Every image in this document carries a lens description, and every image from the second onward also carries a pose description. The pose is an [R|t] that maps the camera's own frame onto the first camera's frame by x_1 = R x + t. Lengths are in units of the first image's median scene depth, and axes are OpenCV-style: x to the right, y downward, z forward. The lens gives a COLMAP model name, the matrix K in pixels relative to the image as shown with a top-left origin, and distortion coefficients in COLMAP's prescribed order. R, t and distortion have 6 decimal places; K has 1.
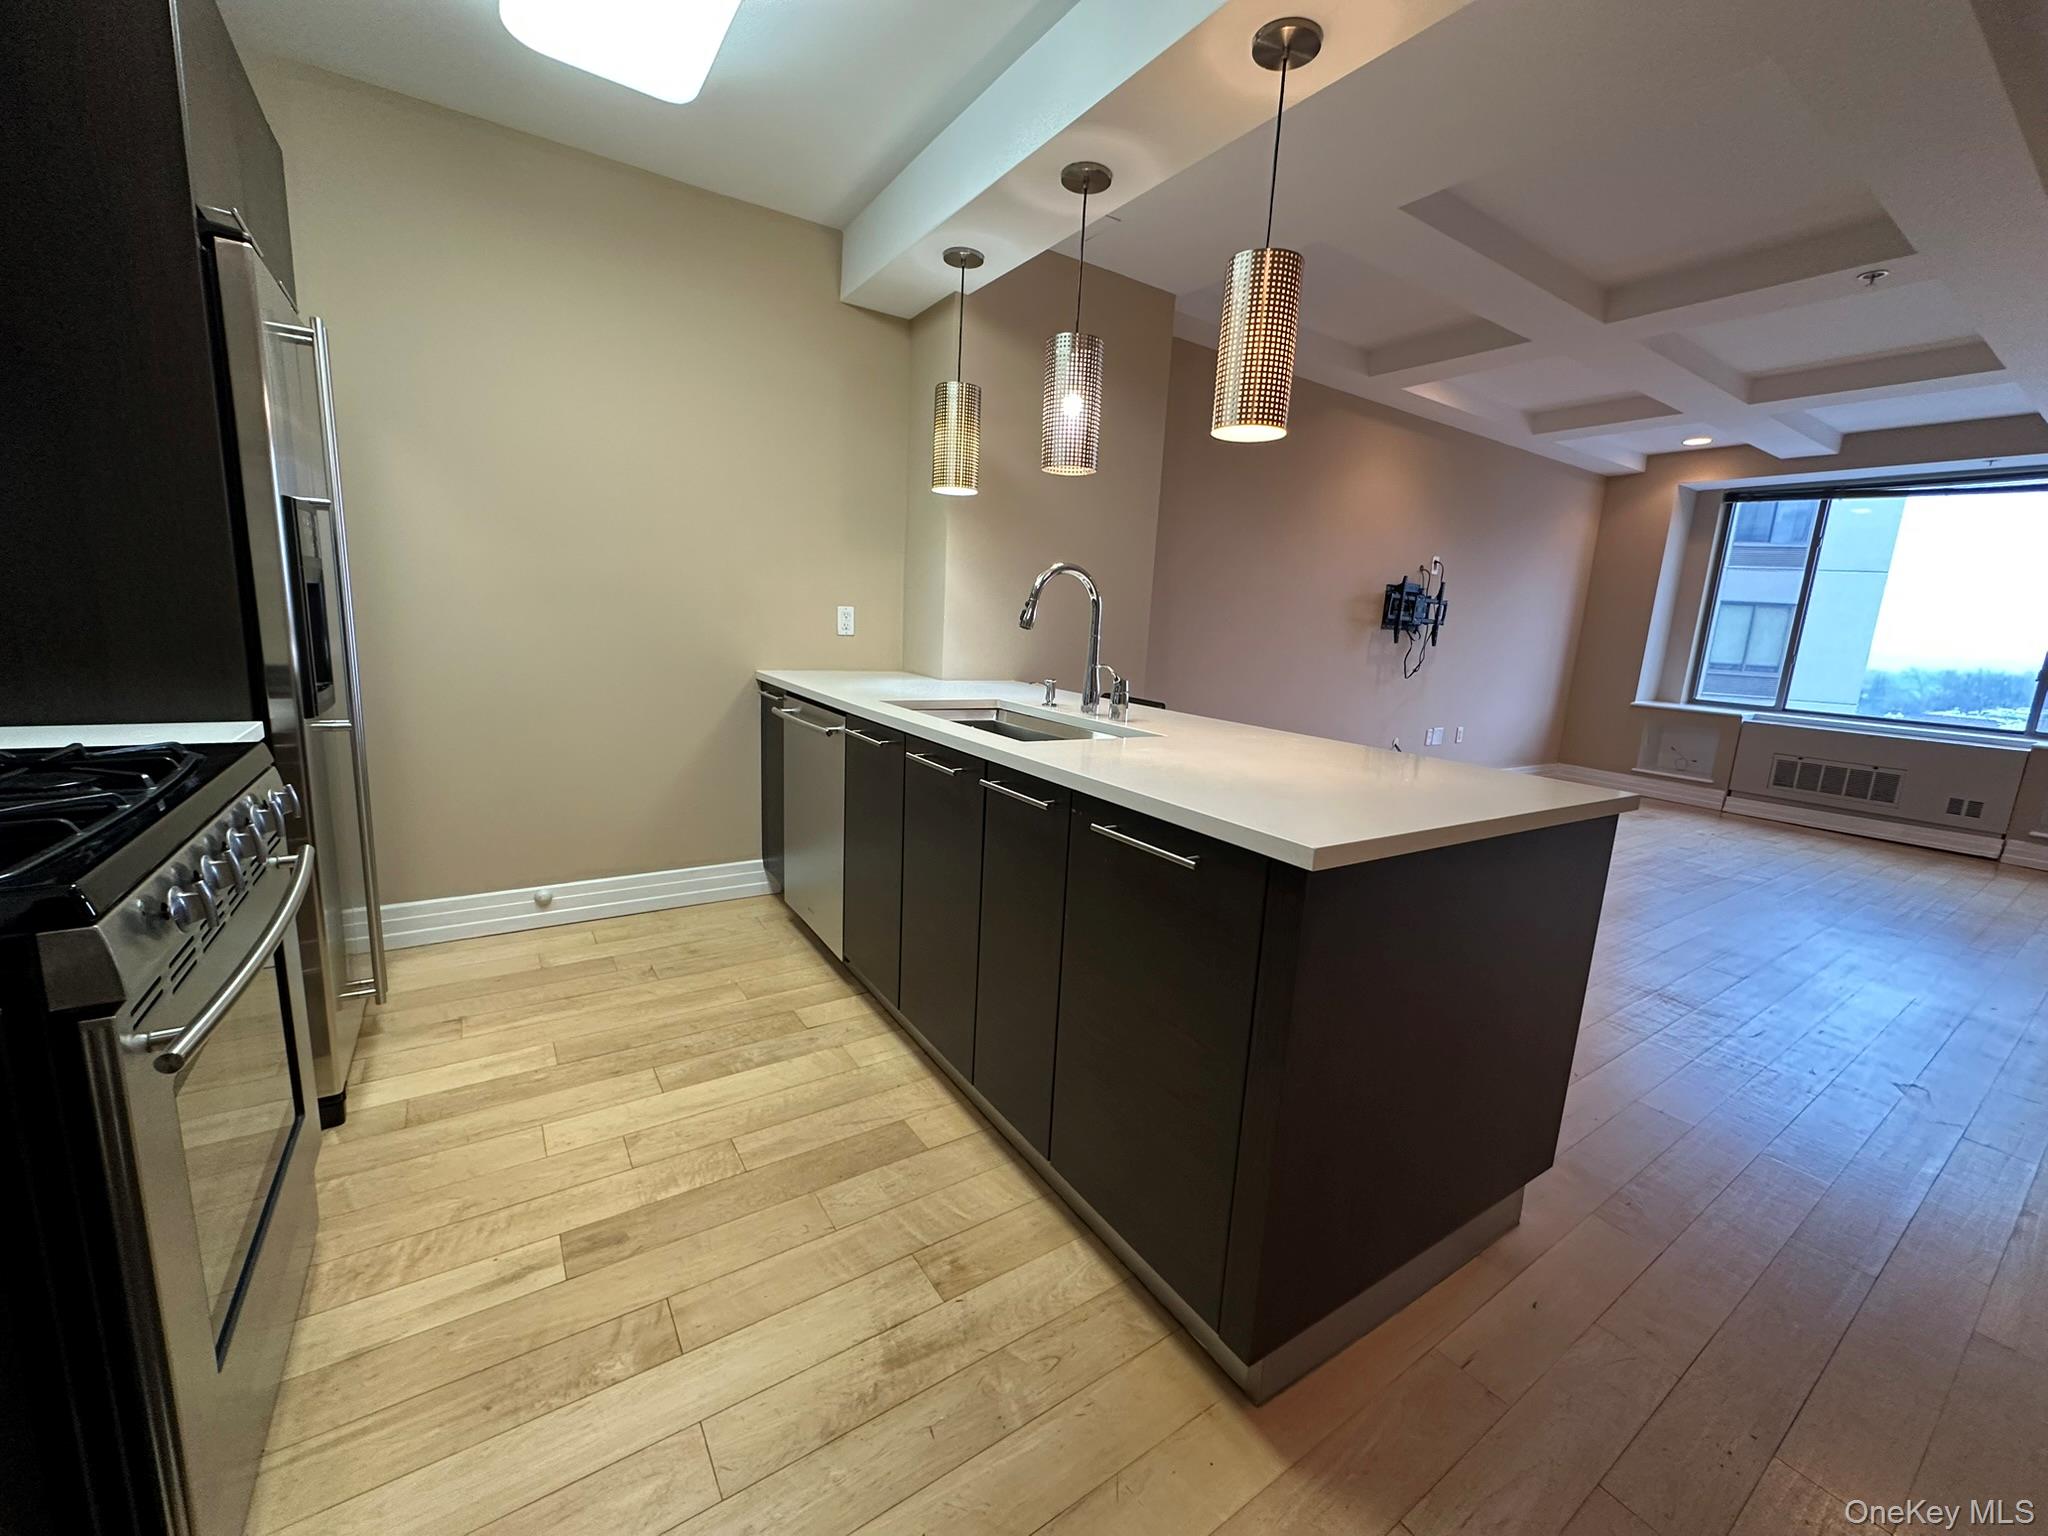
lens RADIAL K [[819.5, 0, 1024.0], [0, 819.5, 768.0], [0, 0, 1]] dist [-0.002915, 0.000143]
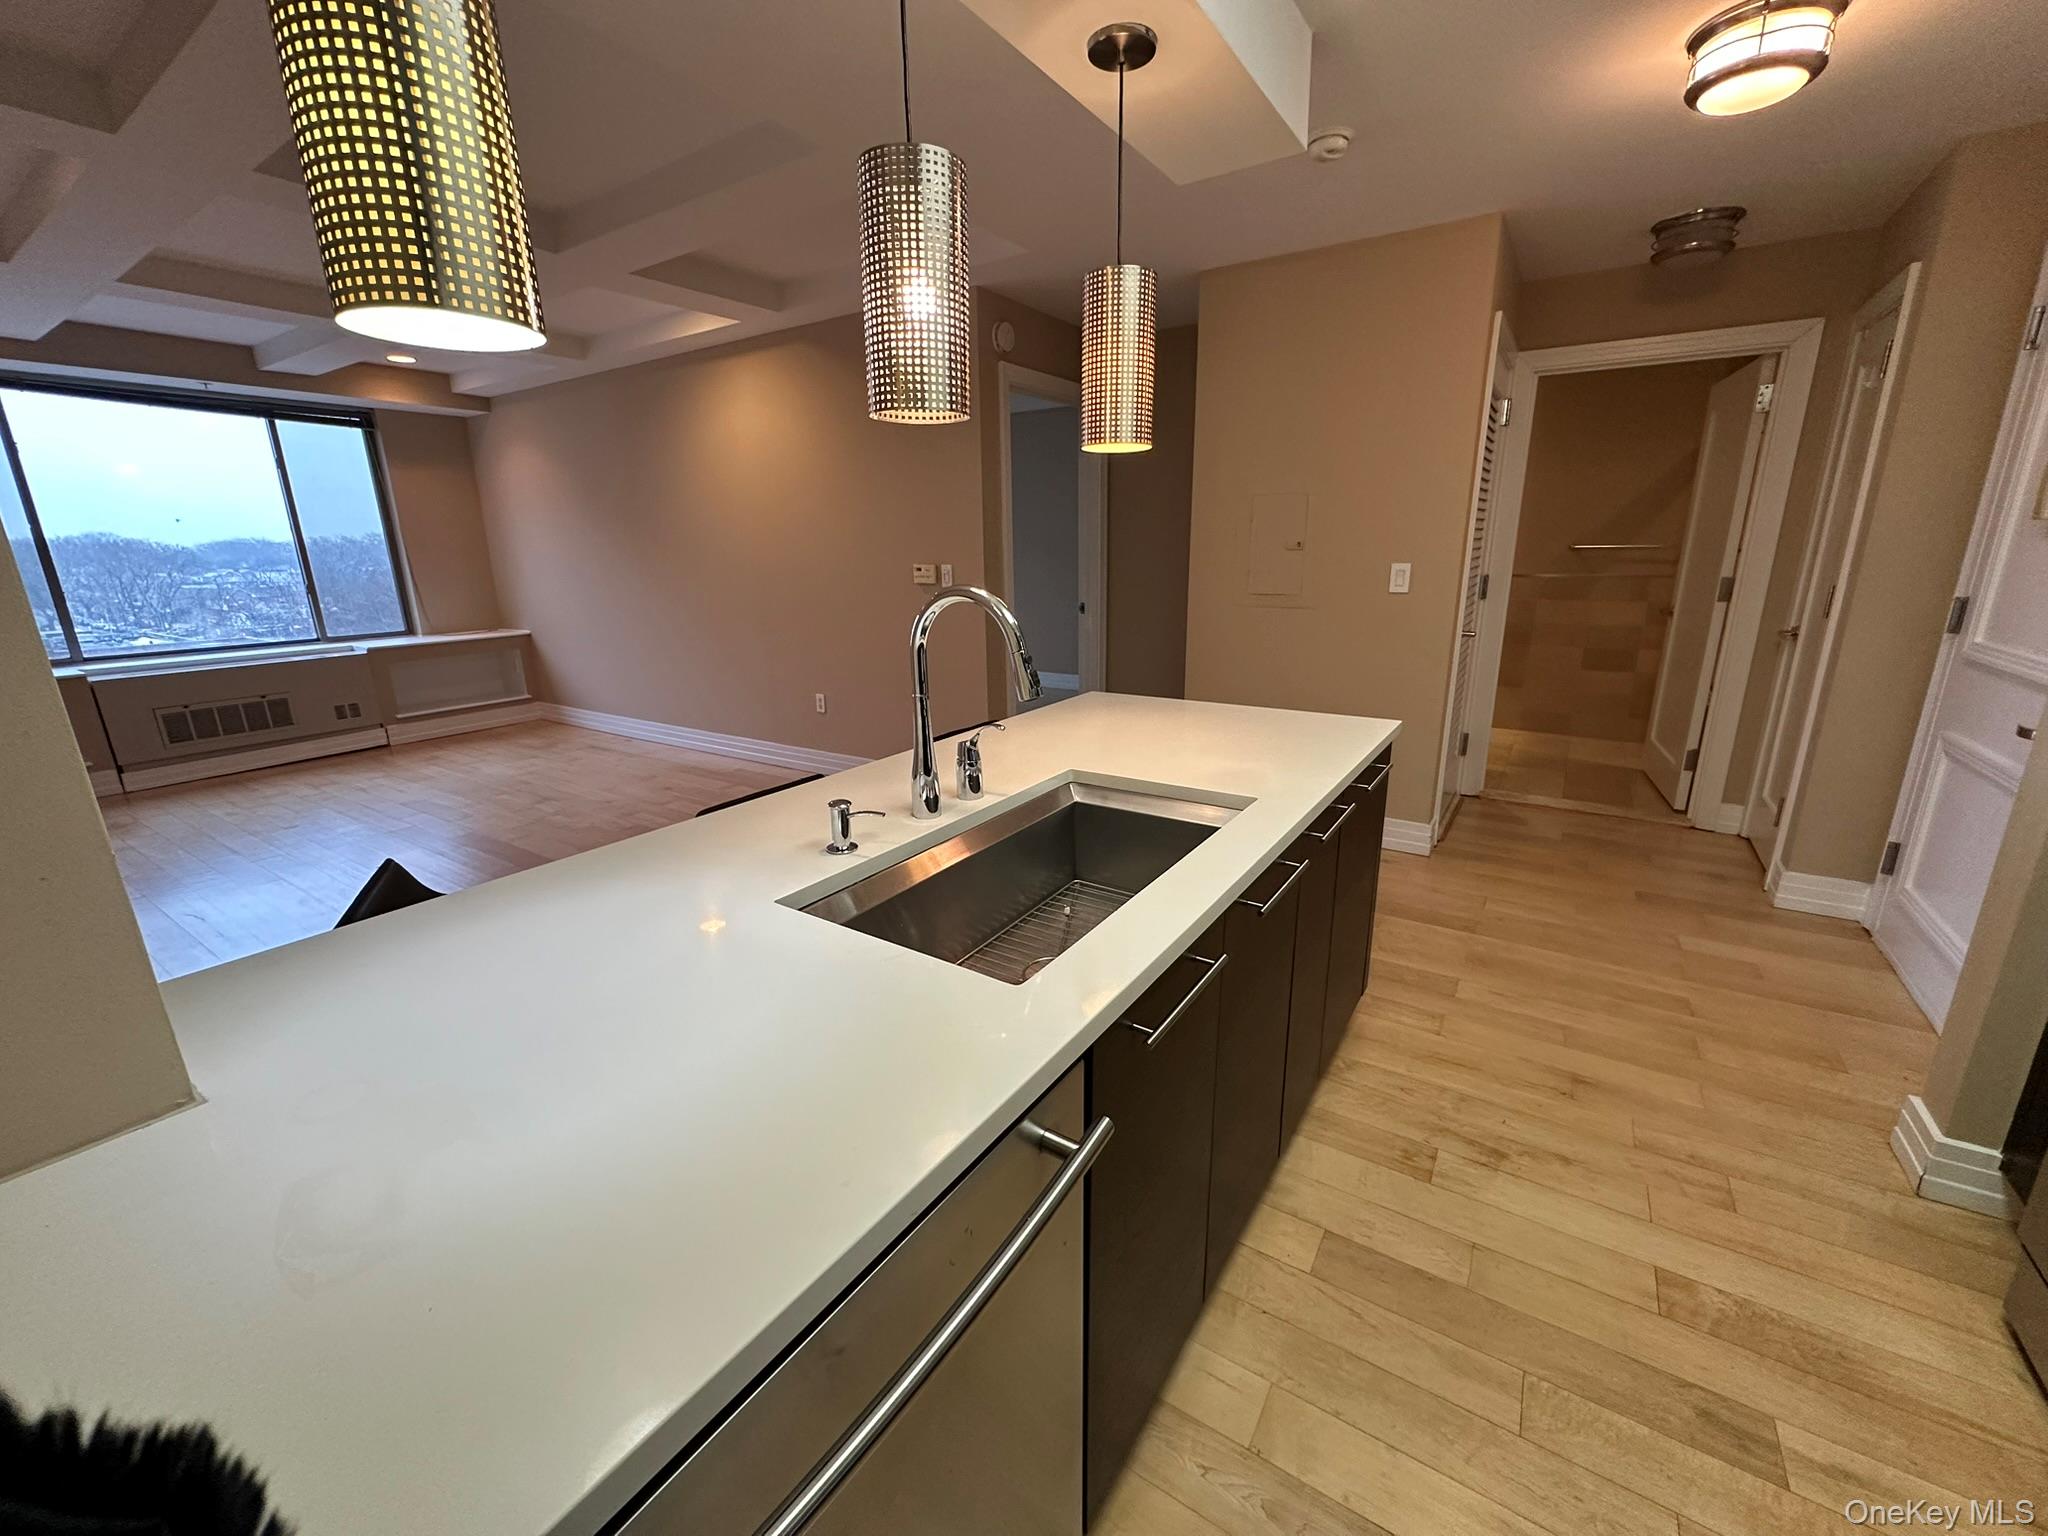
lens RADIAL K [[819.5, 0, 1024.0], [0, 819.5, 768.0], [0, 0, 1]] dist [-0.002915, 0.000143]
pose [[-0.392050, -0.289329, 0.873262, -0.595376], [0.164555, 0.911889, 0.376004, -0.388818], [-0.905107, 0.291112, -0.309895, 1.337474]]
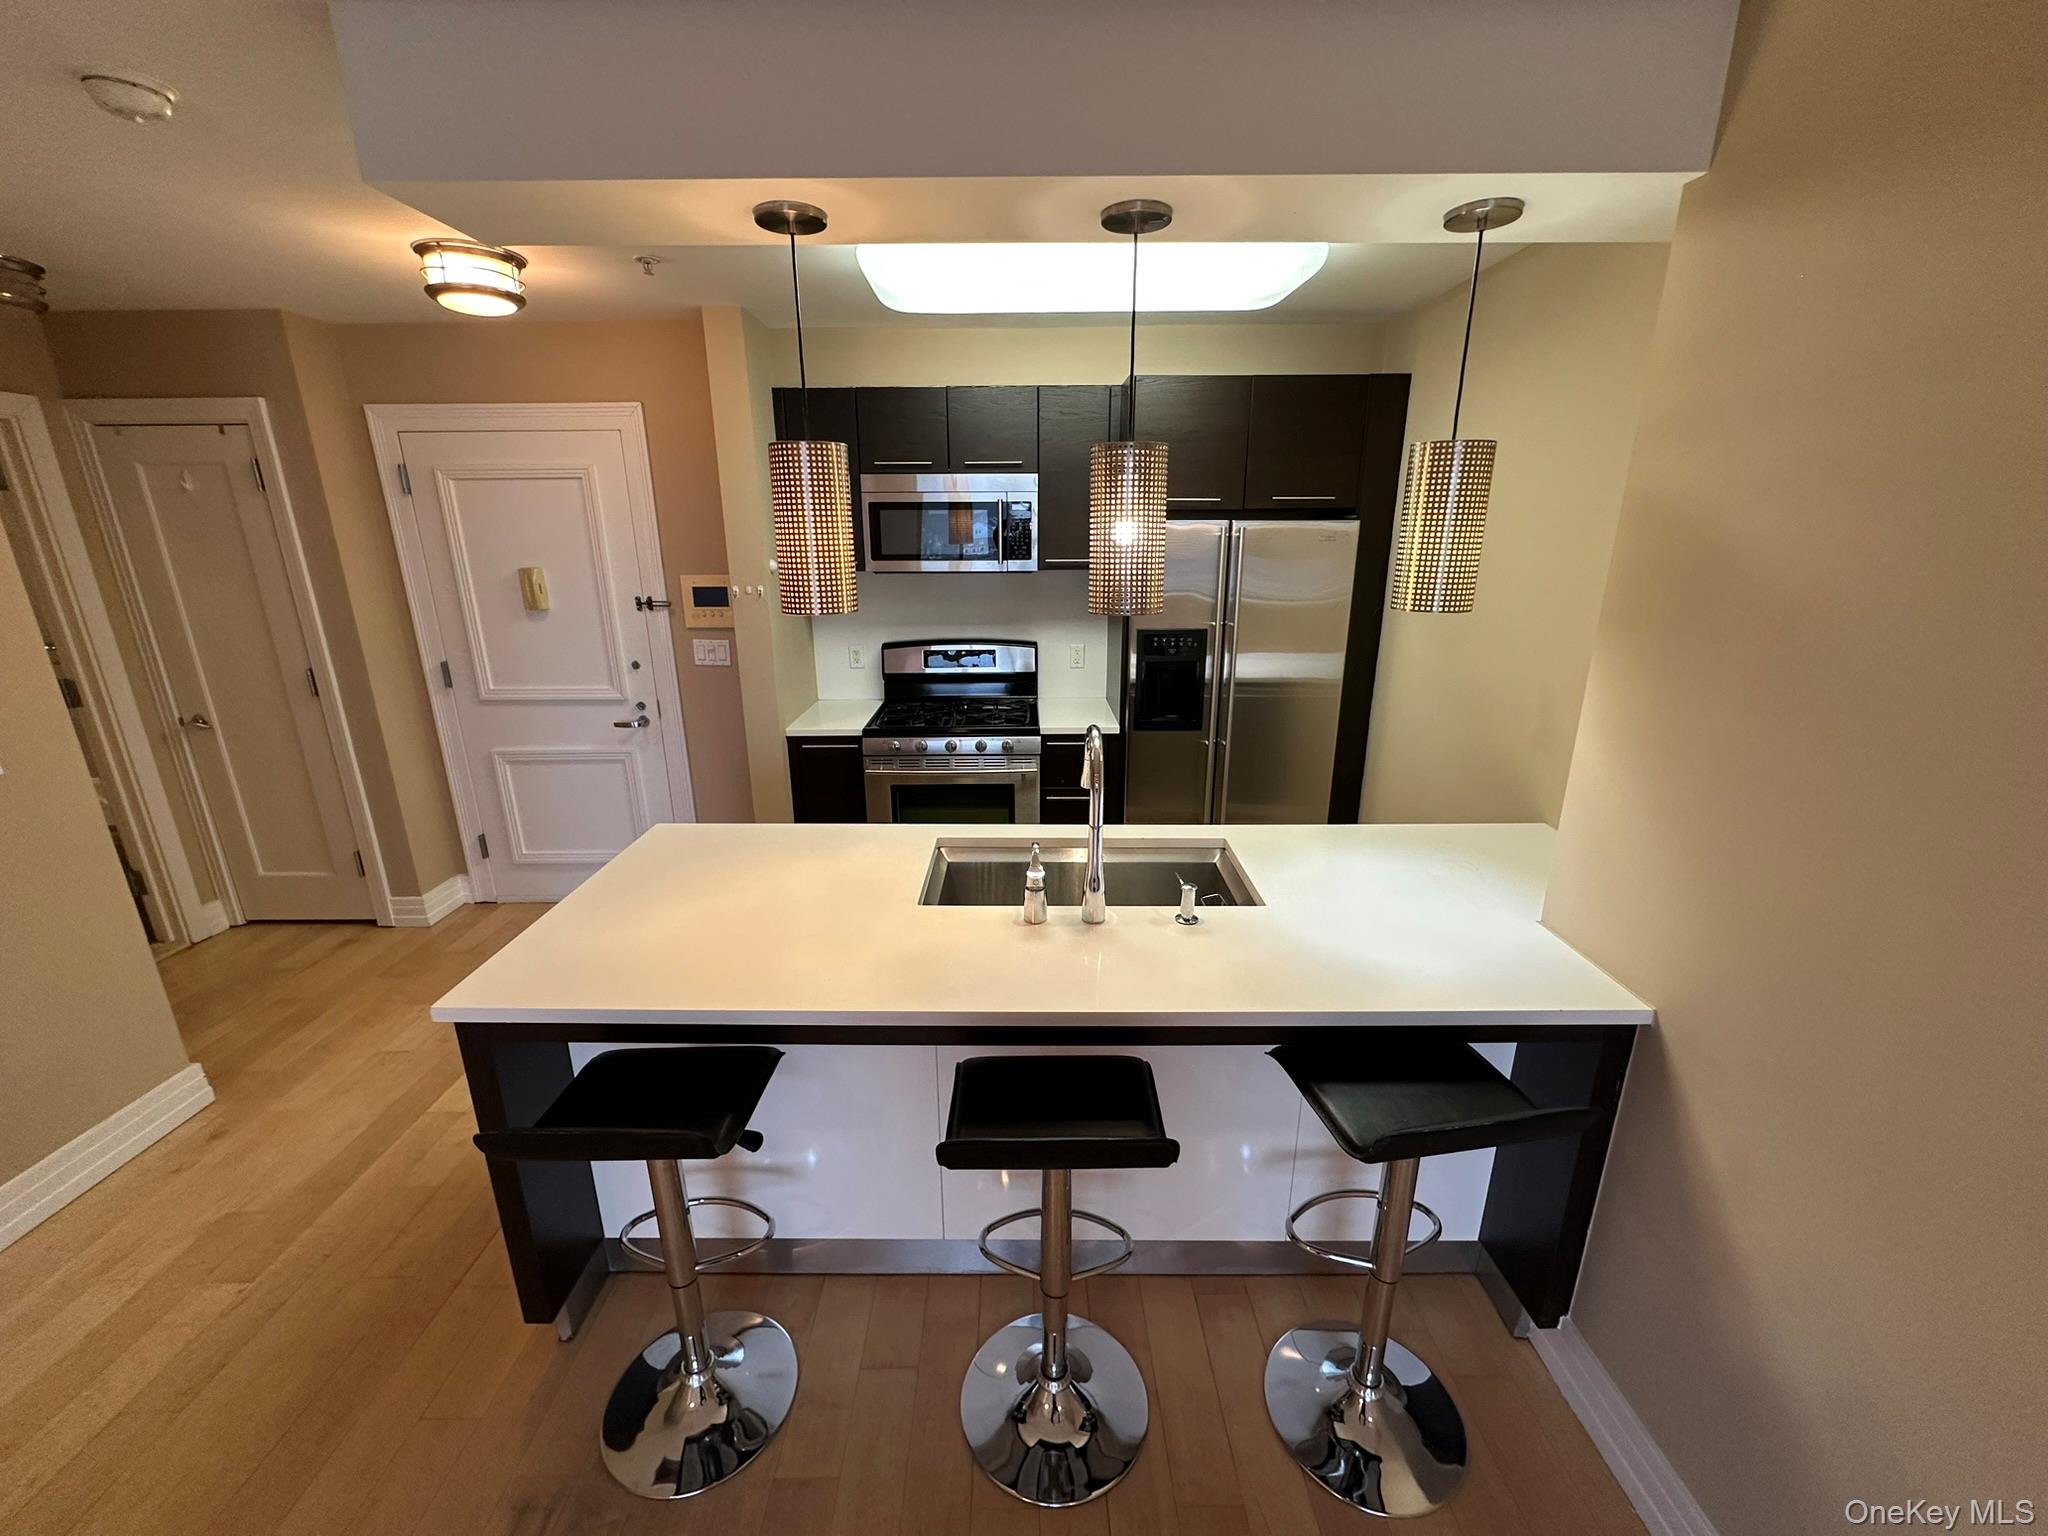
lens RADIAL K [[819.5, 0, 1024.0], [0, 819.5, 768.0], [0, 0, 1]] dist [-0.002915, 0.000143]
pose [[-0.552476, 0.190231, -0.811531, 0.861508], [-0.177451, 0.924447, 0.337505, -0.534375], [0.814421, 0.330470, -0.476978, 1.515396]]
